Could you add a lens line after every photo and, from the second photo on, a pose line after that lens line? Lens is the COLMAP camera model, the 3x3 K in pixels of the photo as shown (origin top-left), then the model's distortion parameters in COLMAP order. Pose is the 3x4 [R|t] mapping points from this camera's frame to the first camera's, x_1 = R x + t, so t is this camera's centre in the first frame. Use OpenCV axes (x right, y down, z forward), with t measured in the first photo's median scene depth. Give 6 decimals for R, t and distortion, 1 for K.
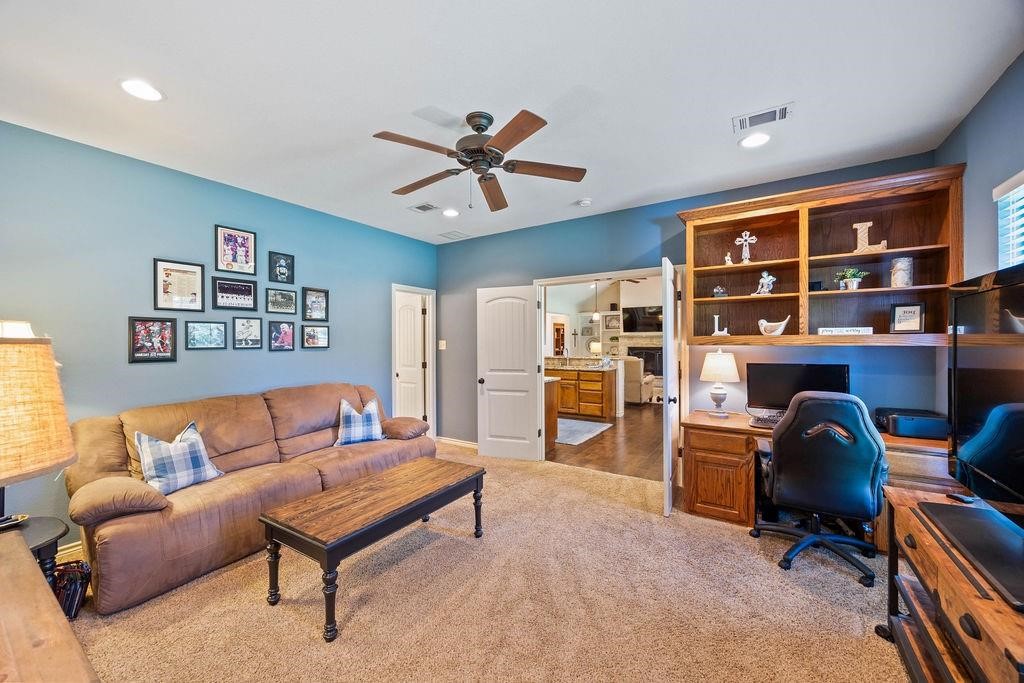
lens RADIAL K [[388.4, 0, 521.1], [0, 388.4, 342.1], [0, 0, 1]] dist [-0.000973, -0.000146]
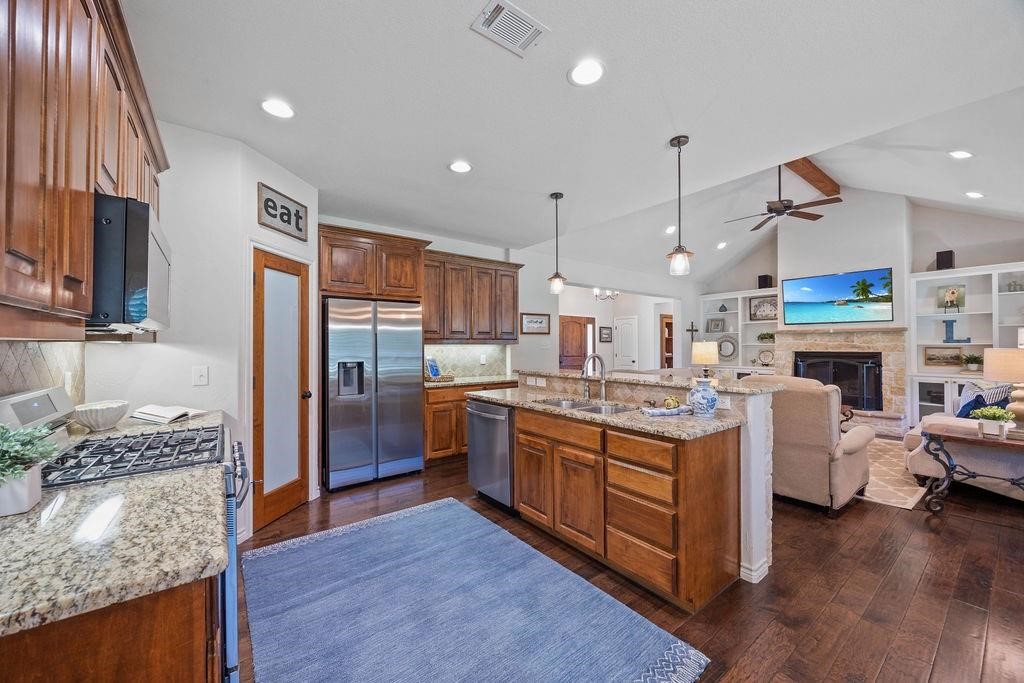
lens RADIAL K [[390.5, 0, 512.0], [0, 390.5, 341.5], [0, 0, 1]] dist [-0.000847, -0.000085]
pose [[0.933669, -0.002488, -0.358129, 0.158937], [-0.000633, 0.999963, -0.008598, 0.004852], [0.358137, 0.008255, 0.933633, 0.545968]]
